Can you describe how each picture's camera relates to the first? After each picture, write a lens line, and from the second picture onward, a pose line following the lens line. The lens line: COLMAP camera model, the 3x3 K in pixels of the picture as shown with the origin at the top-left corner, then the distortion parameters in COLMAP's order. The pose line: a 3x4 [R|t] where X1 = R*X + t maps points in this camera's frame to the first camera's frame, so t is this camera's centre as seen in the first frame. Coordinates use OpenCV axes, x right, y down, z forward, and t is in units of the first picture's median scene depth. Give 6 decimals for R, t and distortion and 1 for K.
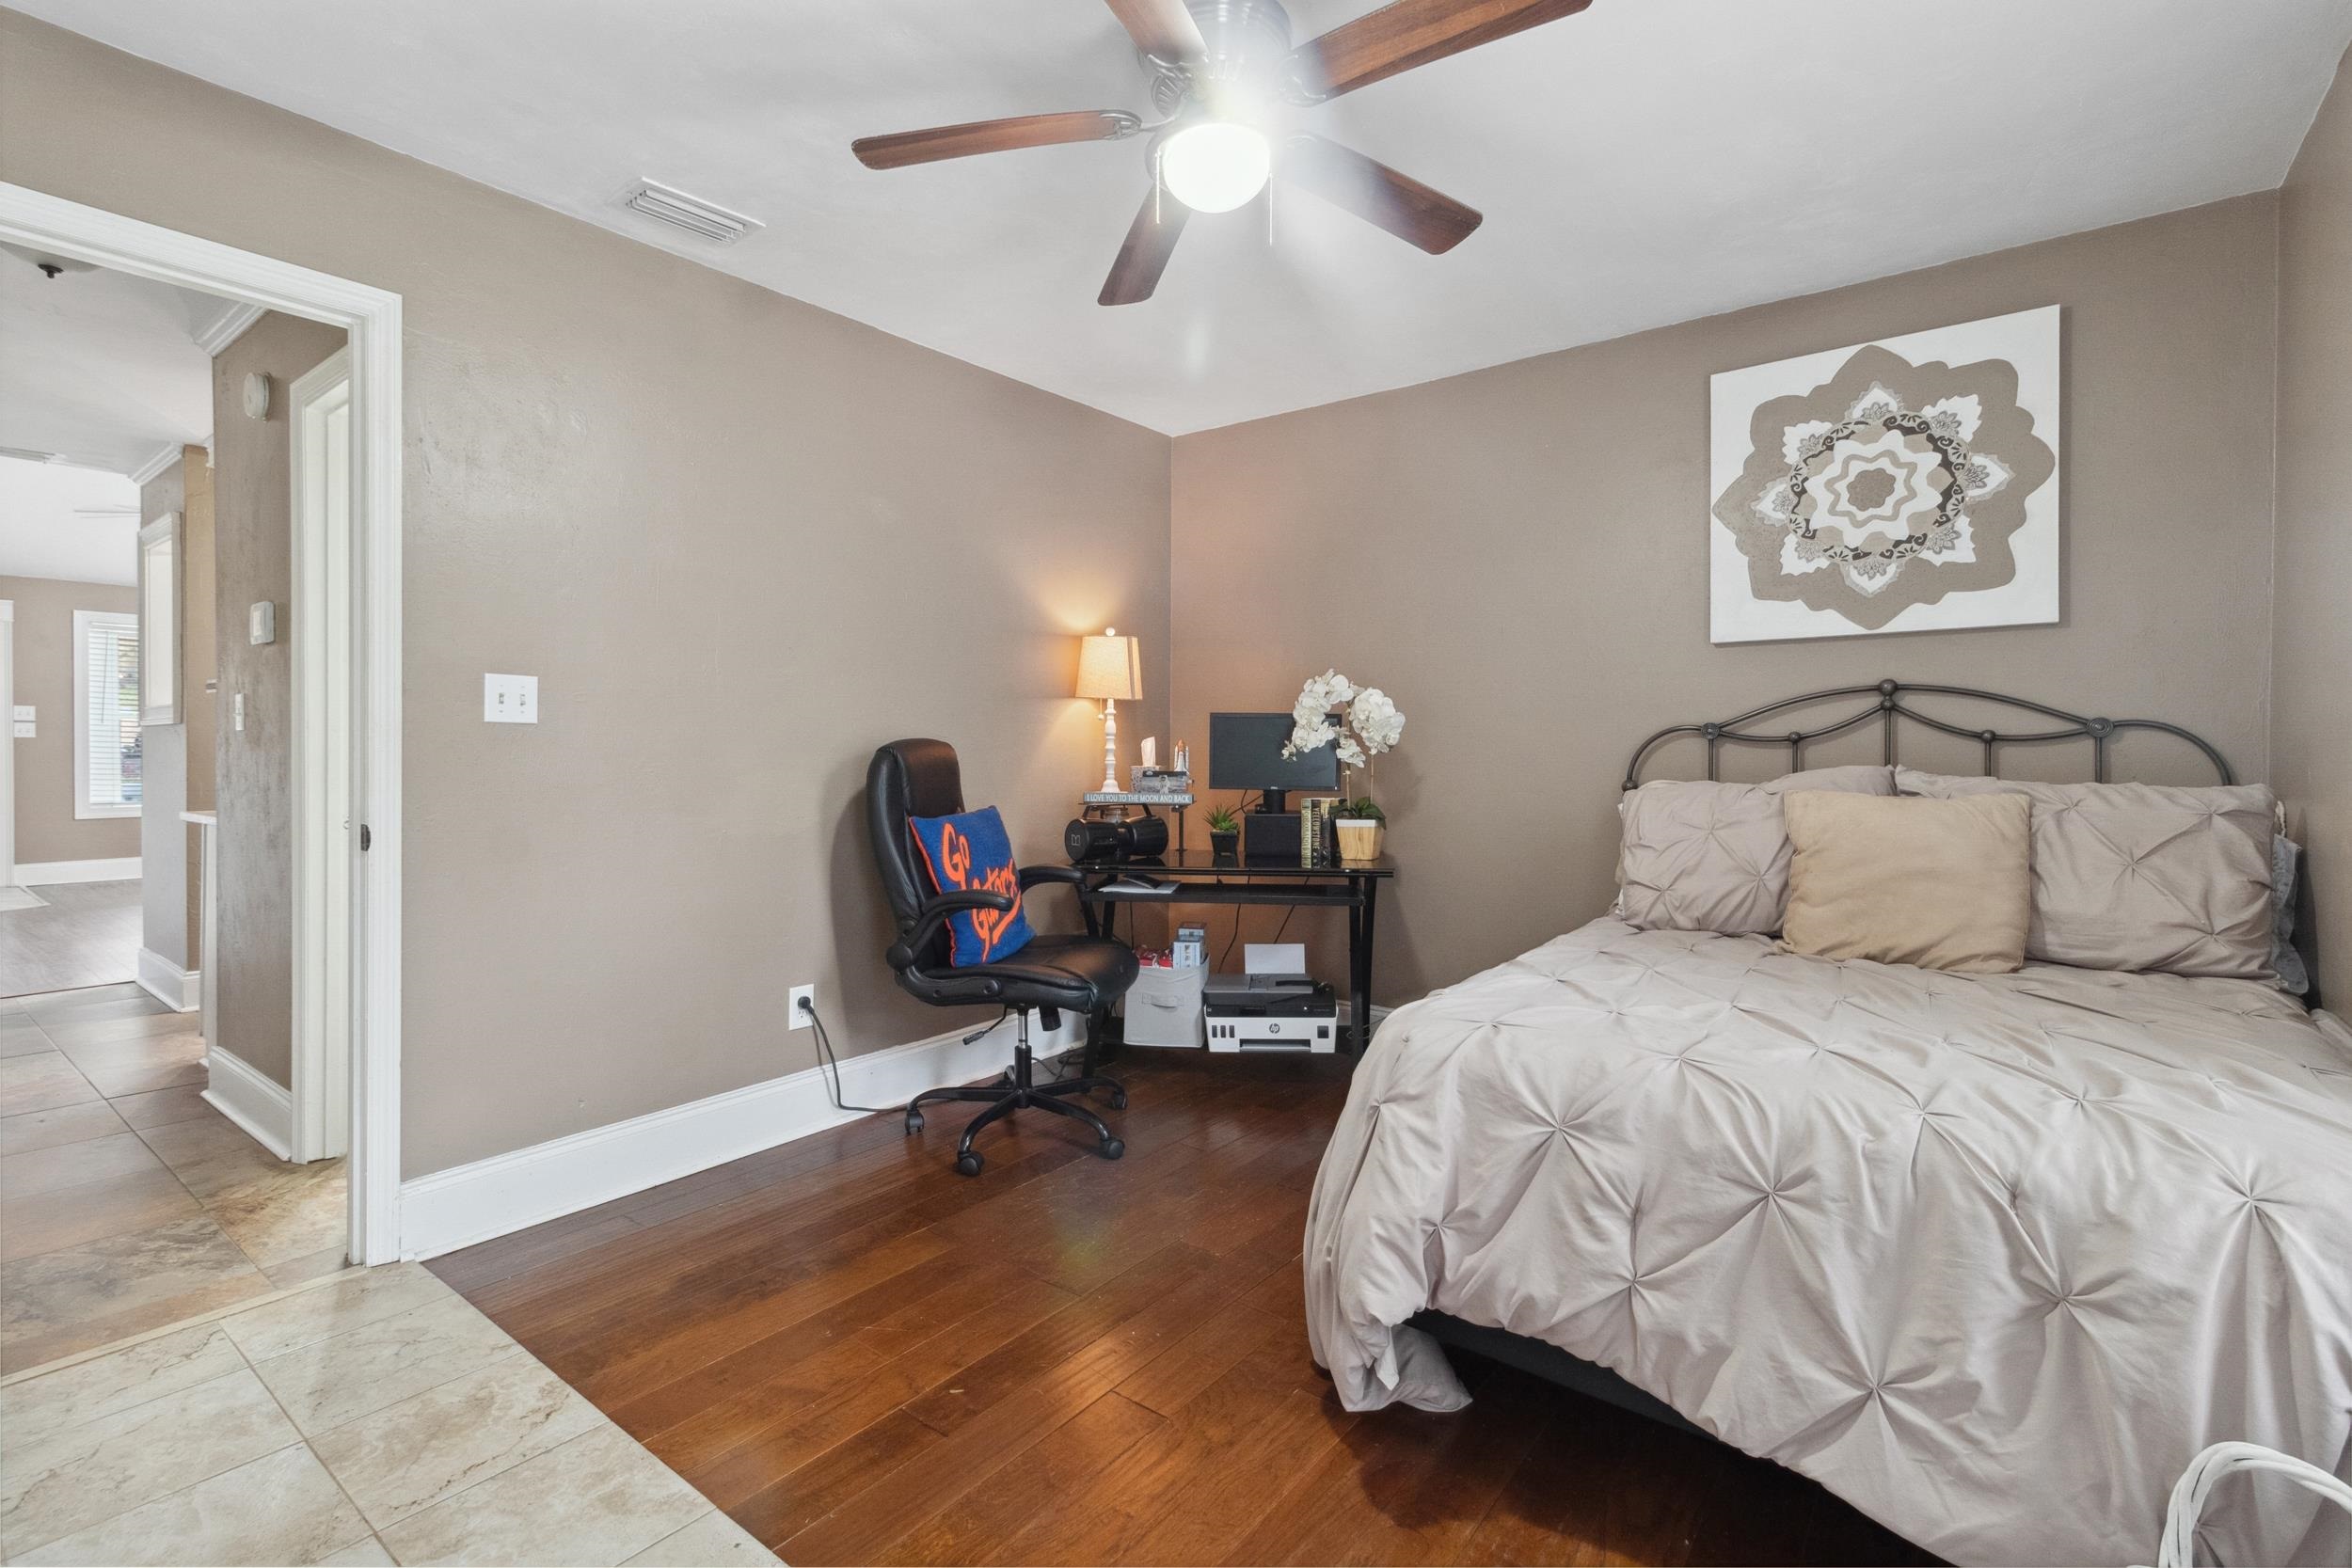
lens RADIAL K [[1076.6, 0, 1162.1], [0, 1076.6, 755.8], [0, 0, 1]] dist [0.002370, 0.000412]
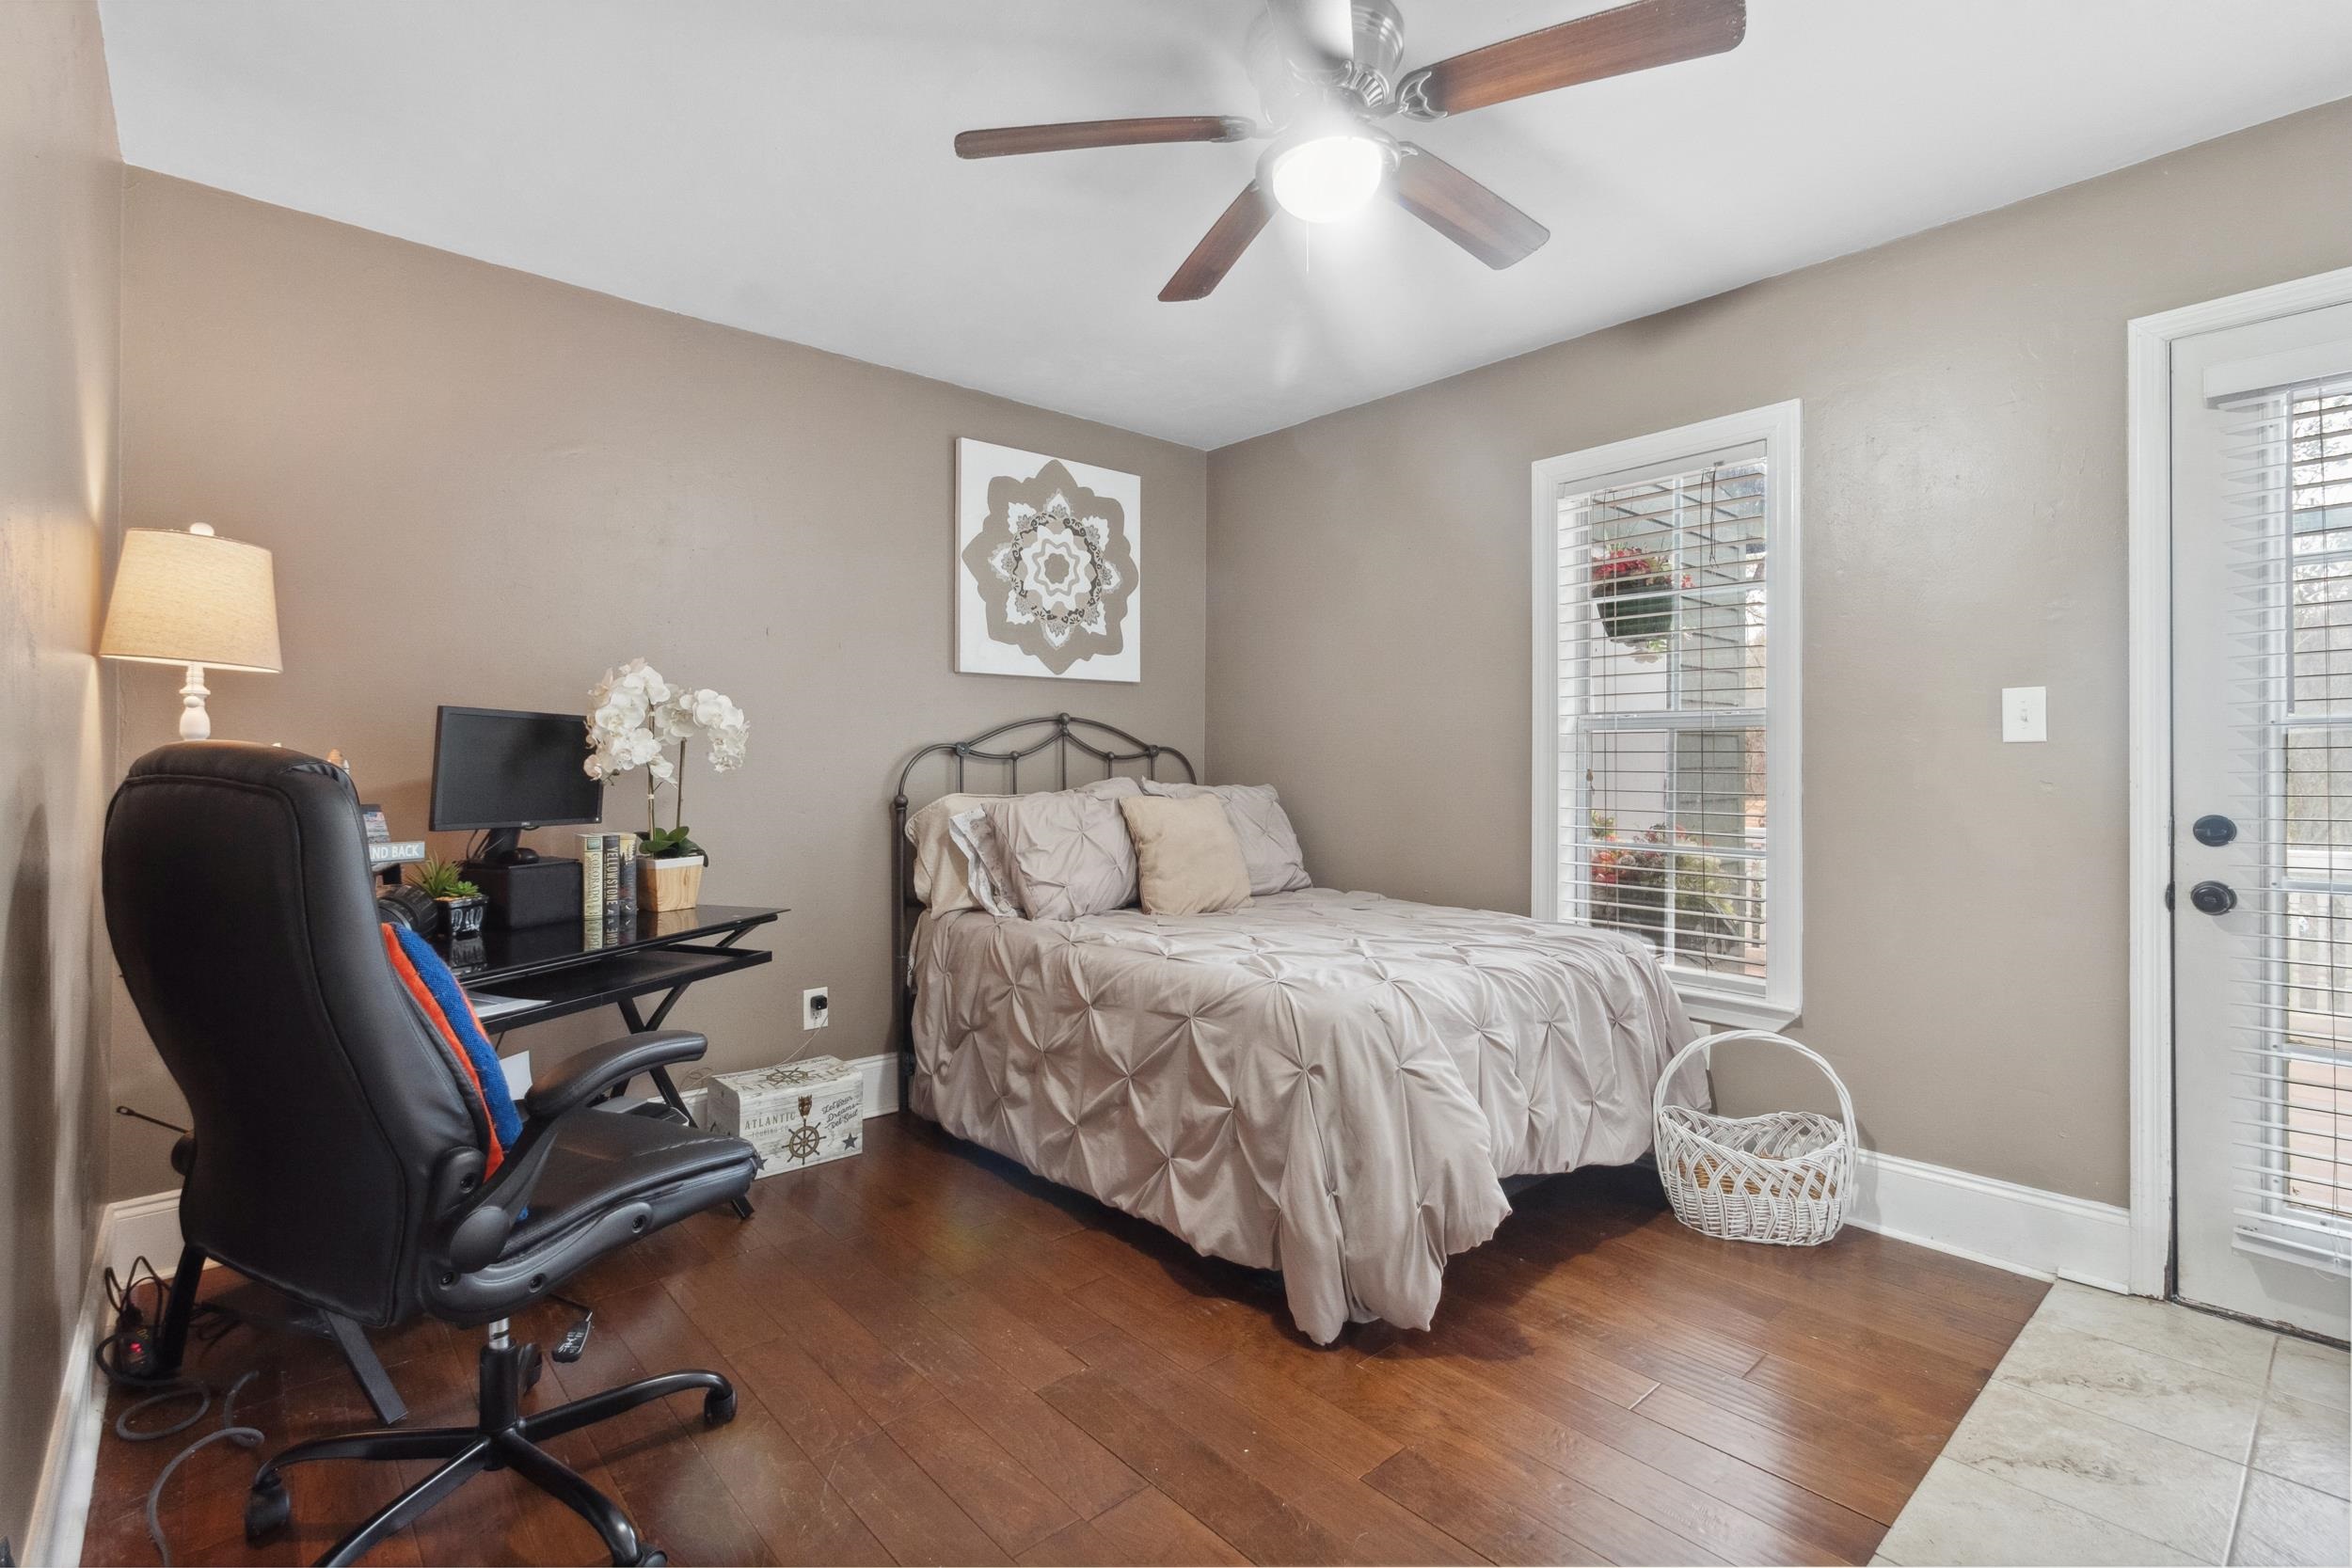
lens RADIAL K [[1076.6, 0, 1162.1], [0, 1076.6, 755.8], [0, 0, 1]] dist [0.002370, 0.000412]
pose [[0.185466, 0.006134, 0.982632, -0.616493], [0.004621, 0.999964, -0.007115, -0.007504], [-0.982640, 0.005861, 0.185431, 0.629945]]
